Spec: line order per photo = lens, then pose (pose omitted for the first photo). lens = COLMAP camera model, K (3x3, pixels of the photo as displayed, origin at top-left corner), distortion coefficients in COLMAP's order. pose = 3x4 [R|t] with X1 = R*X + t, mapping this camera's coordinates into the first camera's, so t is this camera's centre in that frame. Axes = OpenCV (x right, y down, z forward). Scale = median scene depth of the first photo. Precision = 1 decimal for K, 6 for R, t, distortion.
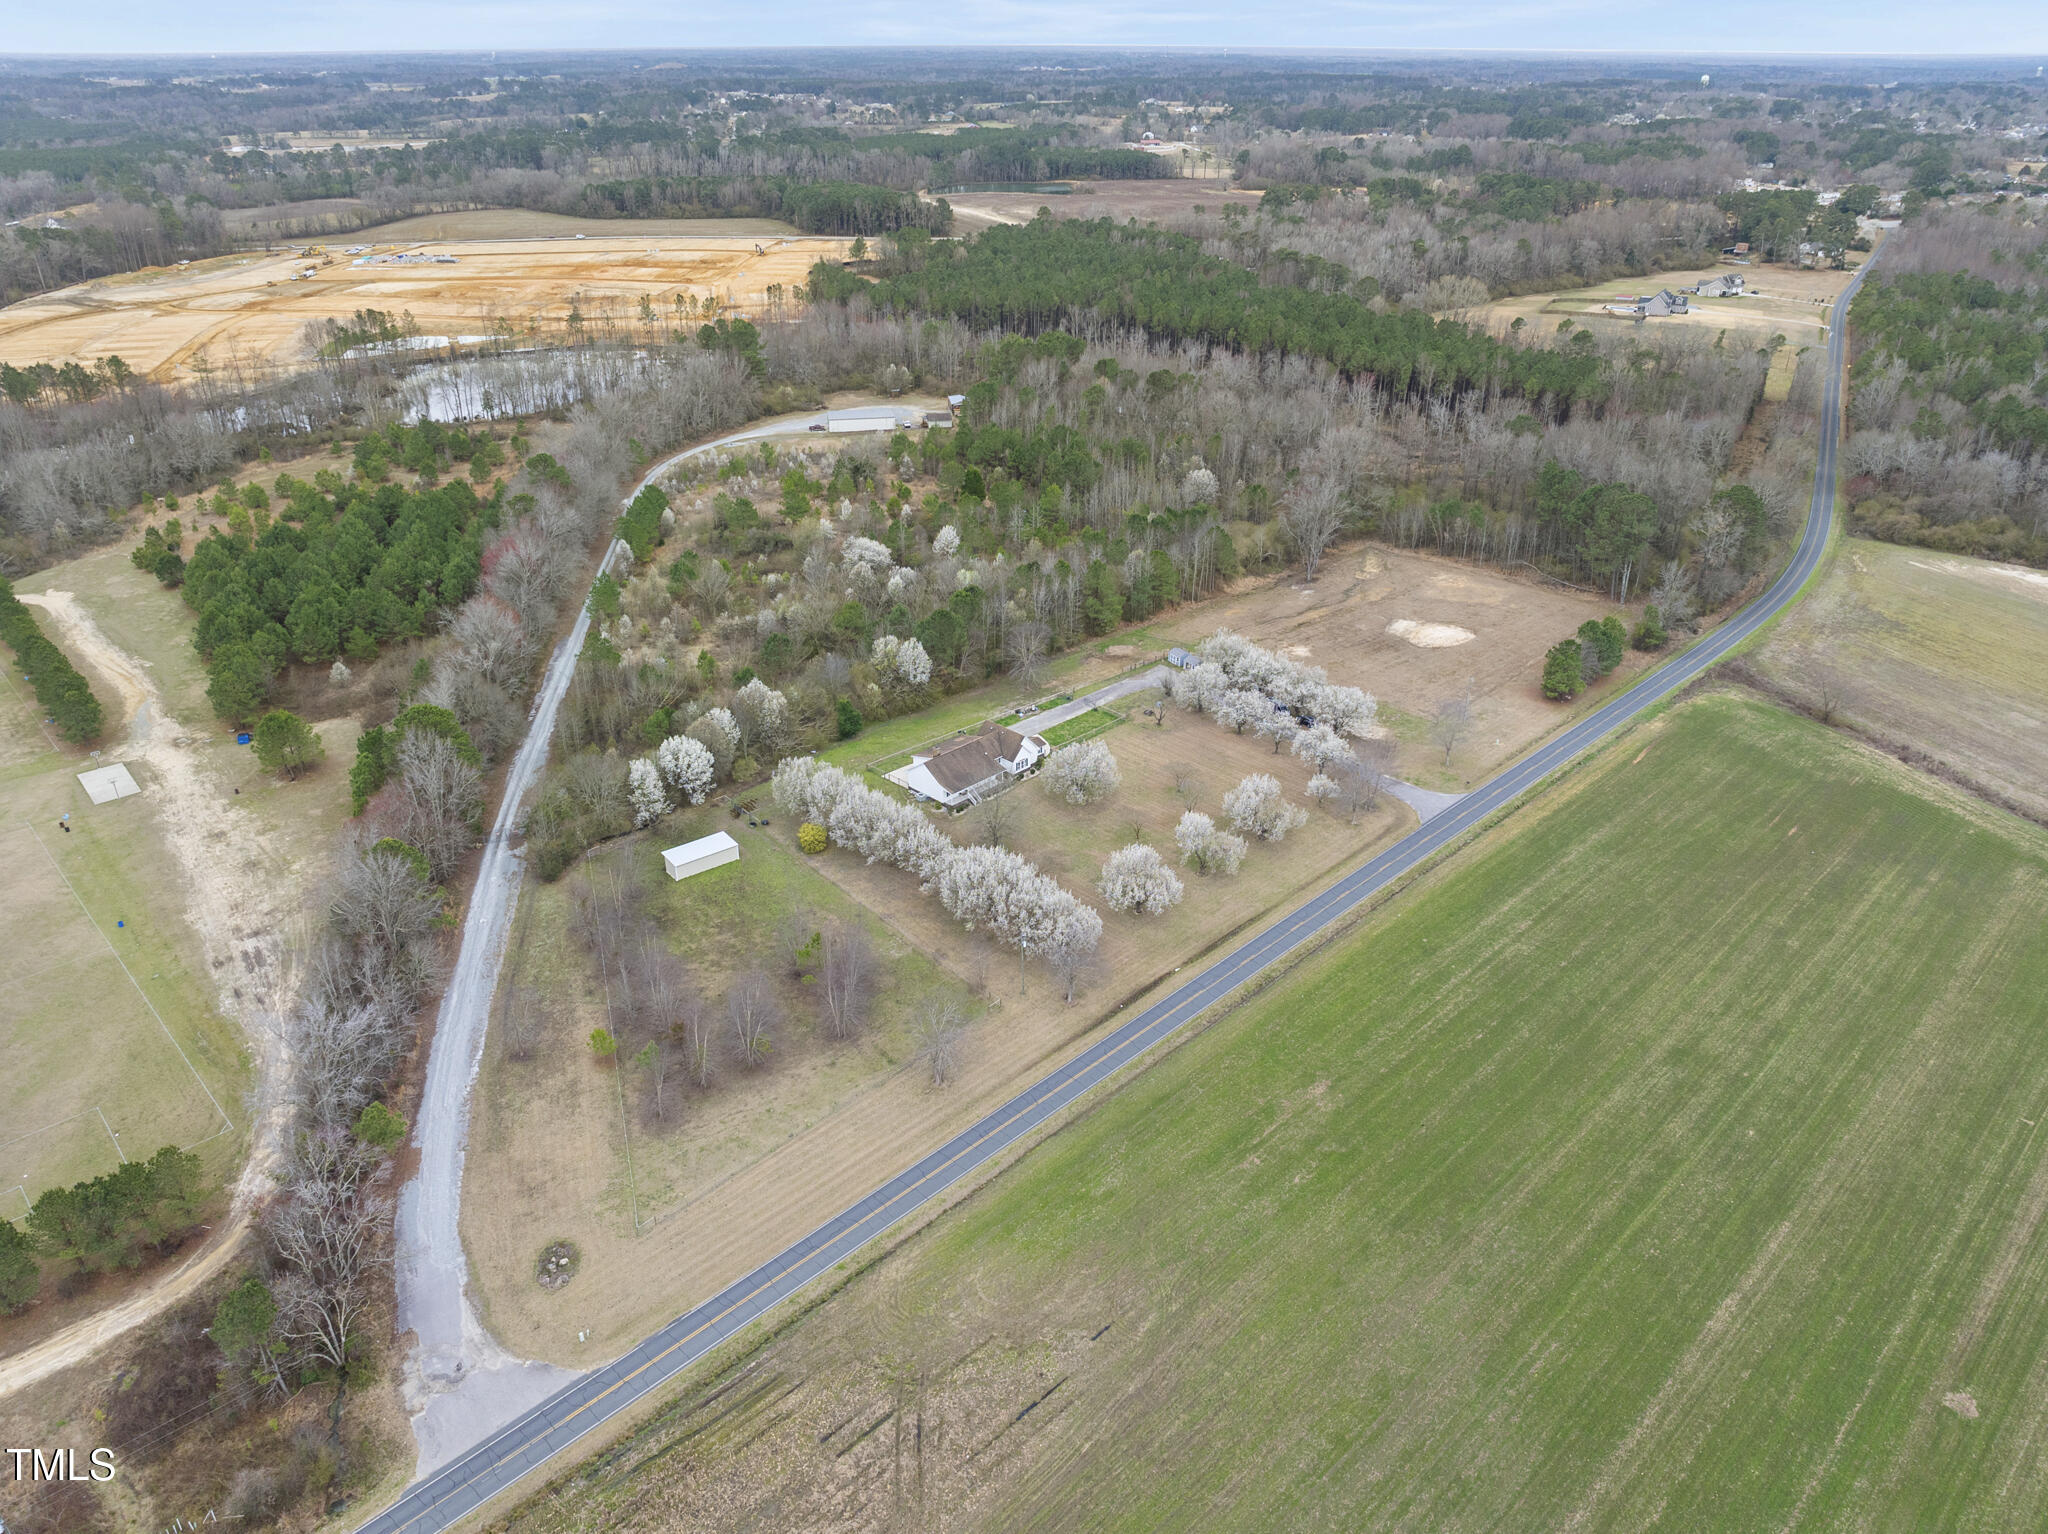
lens RADIAL K [[1439.3, 0, 1031.4], [0, 1439.3, 755.4], [0, 0, 1]] dist [-0.032053, -0.009296]
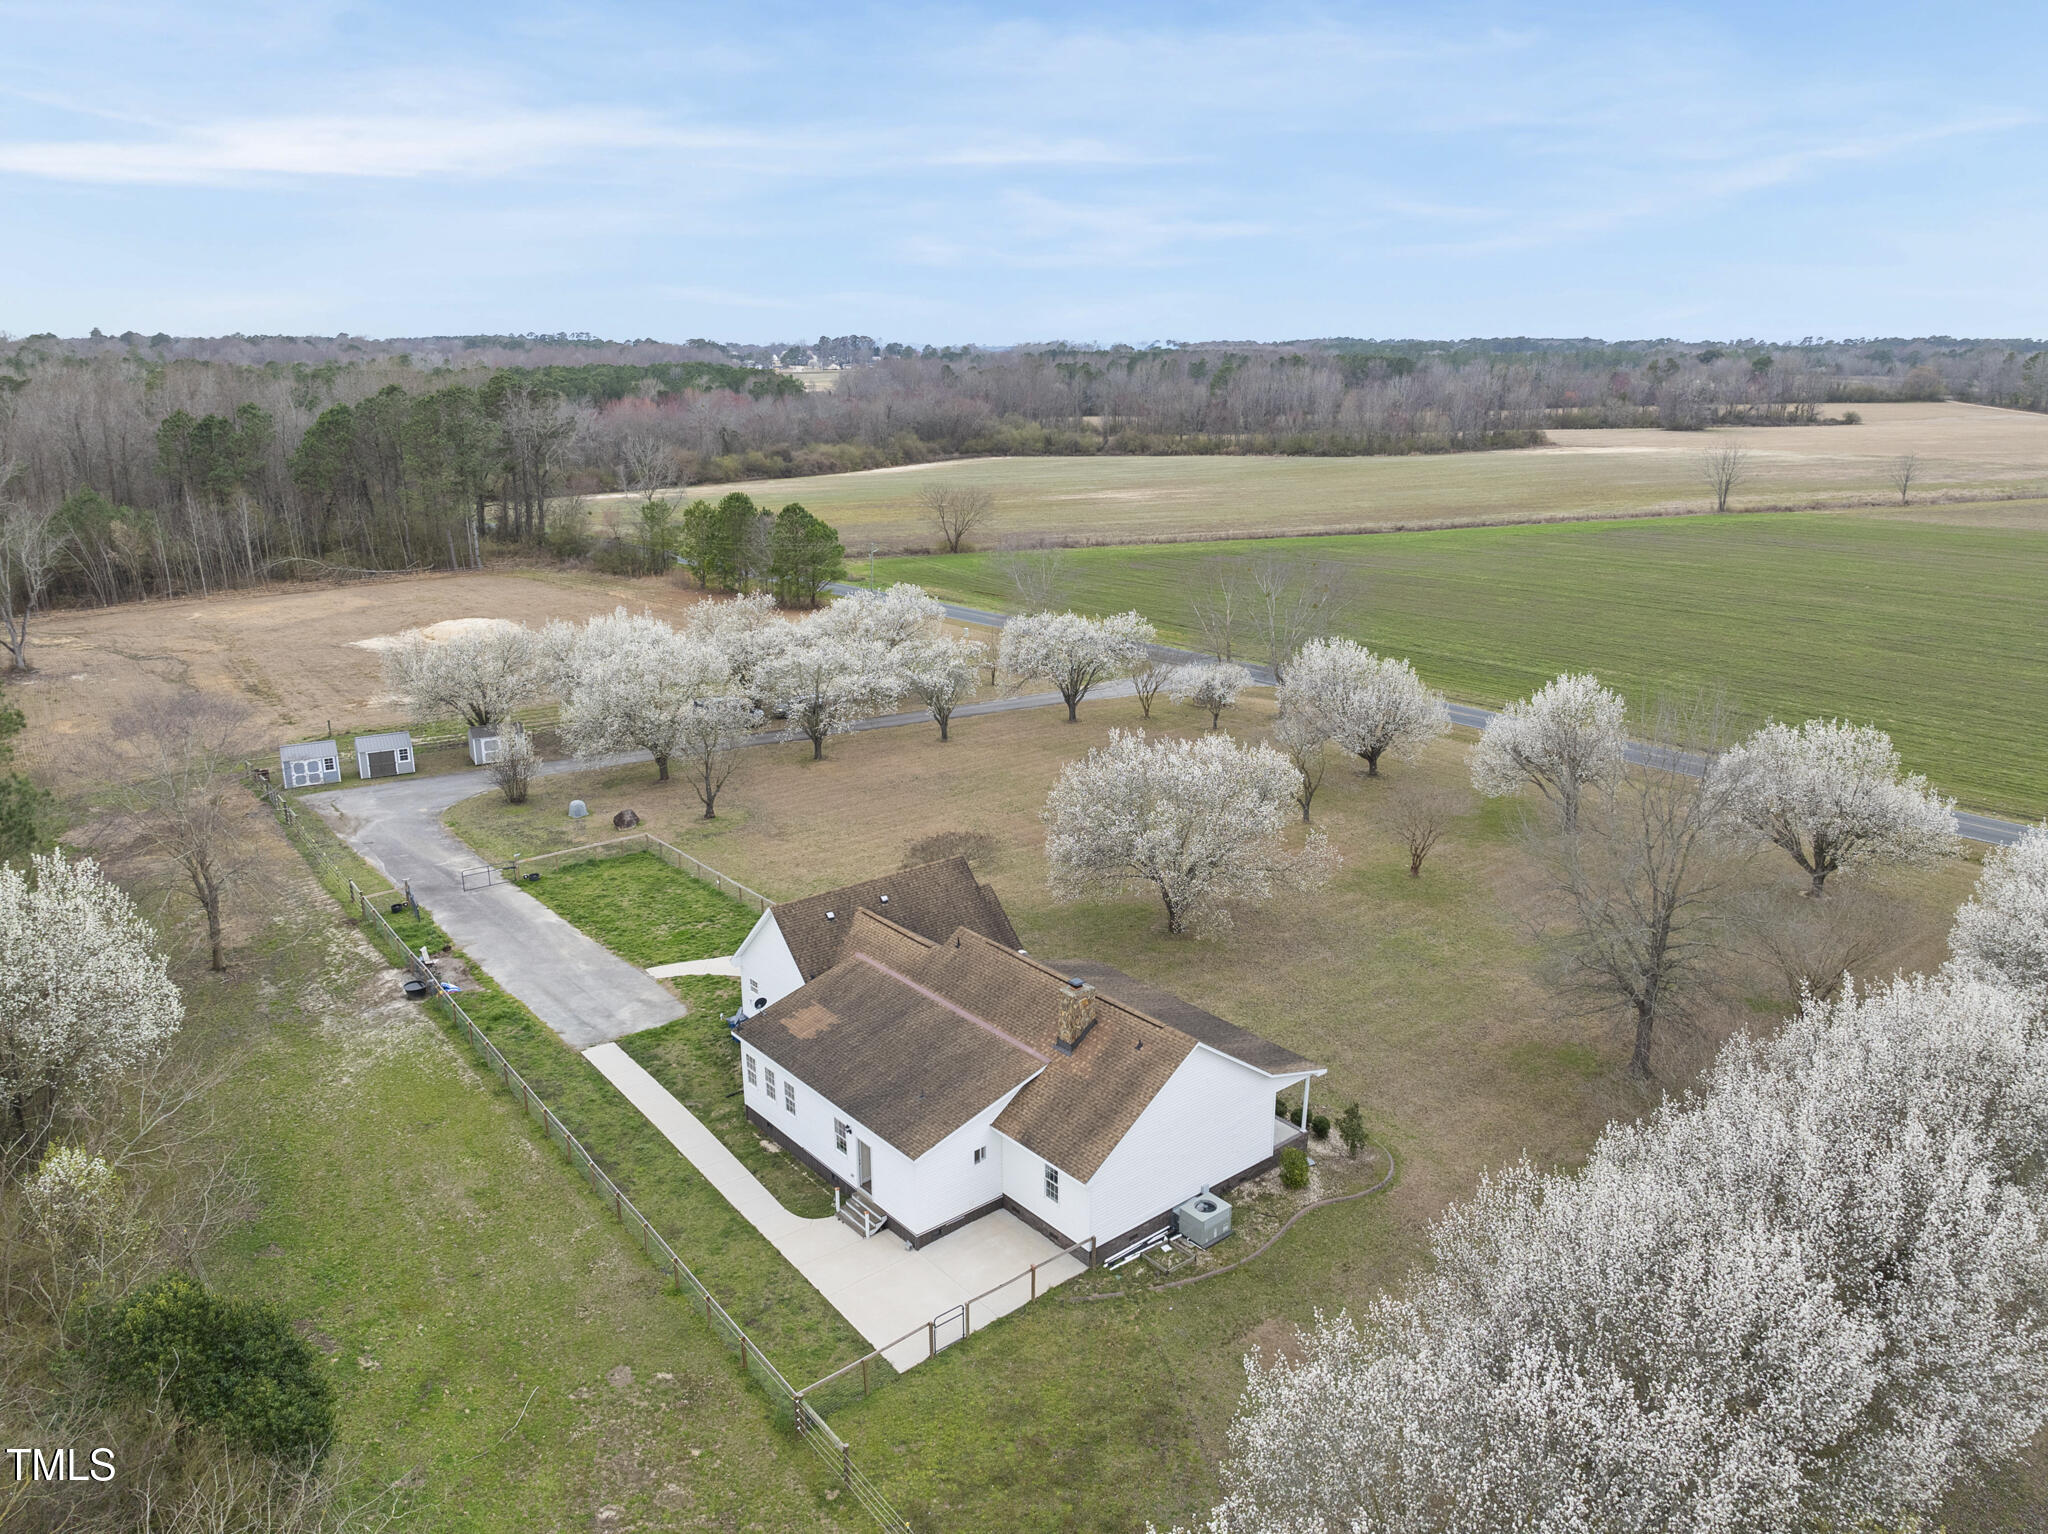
lens RADIAL K [[1439.3, 0, 1031.4], [0, 1439.3, 755.4], [0, 0, 1]] dist [-0.032053, -0.009296]
pose [[0.091444, -0.271351, 0.958127, -0.222323], [0.443833, 0.872412, 0.204716, -0.068966], [-0.891431, 0.406528, 0.200212, 0.847022]]
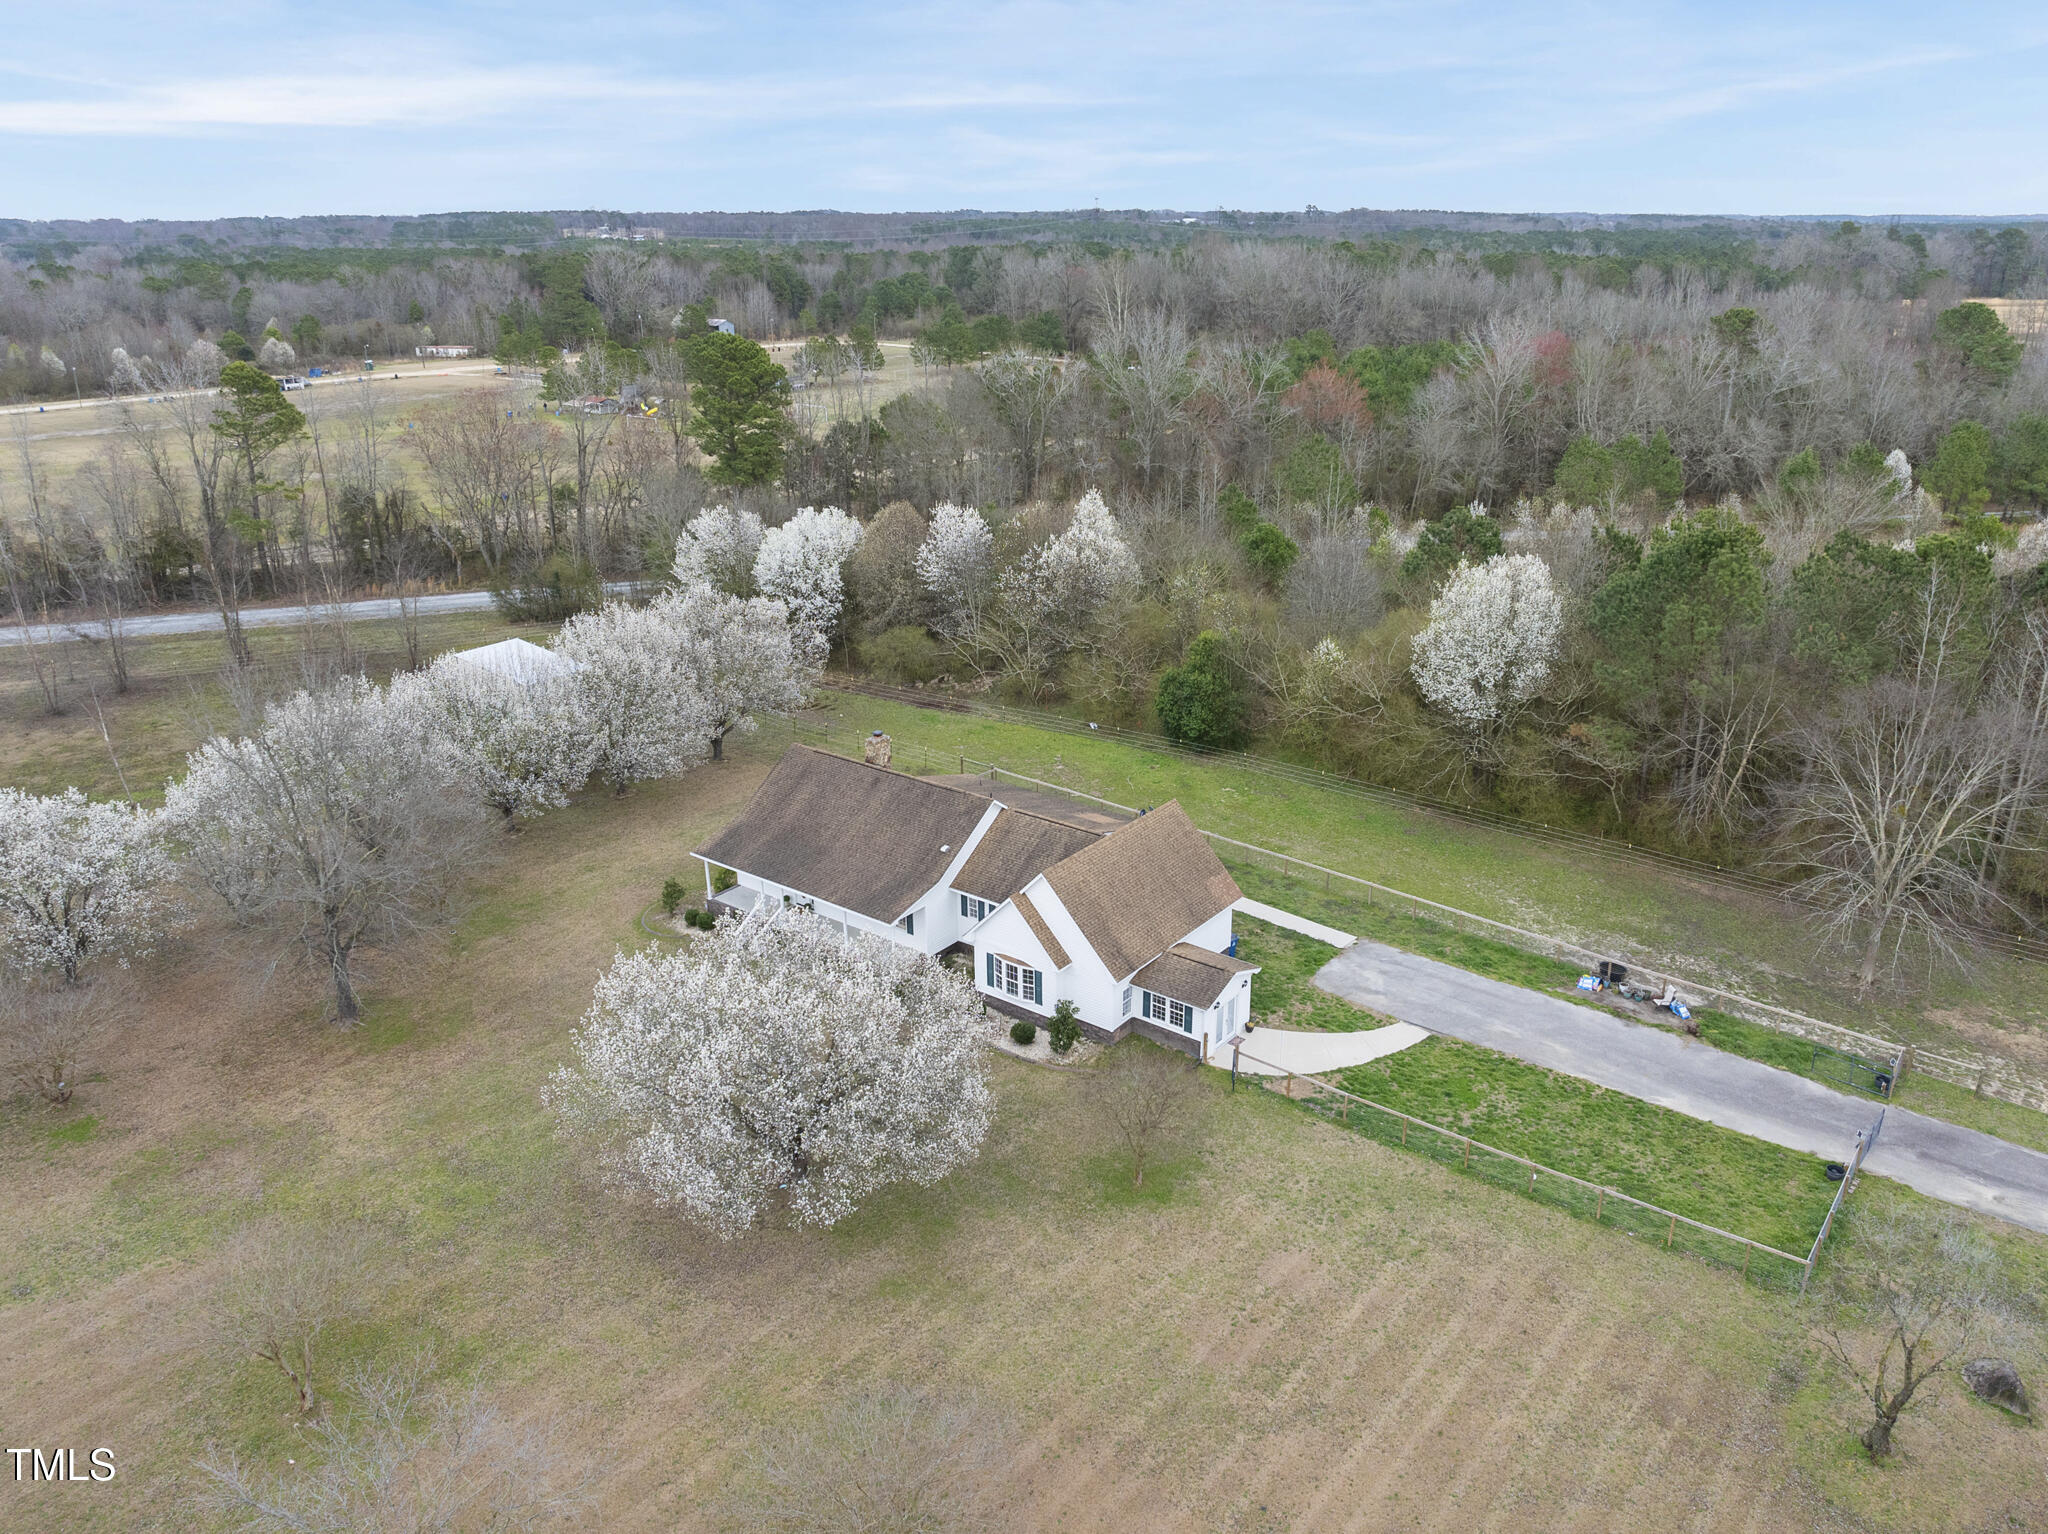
lens RADIAL K [[1482.2, 0, 1024.0], [0, 1482.2, 767.0], [0, 0, 1]] dist [-0.040900, -0.002852]
pose [[0.116323, 0.345597, -0.931145, 0.188712], [-0.438388, 0.859110, 0.264095, -0.080312], [0.891227, 0.377482, 0.251440, 0.849159]]
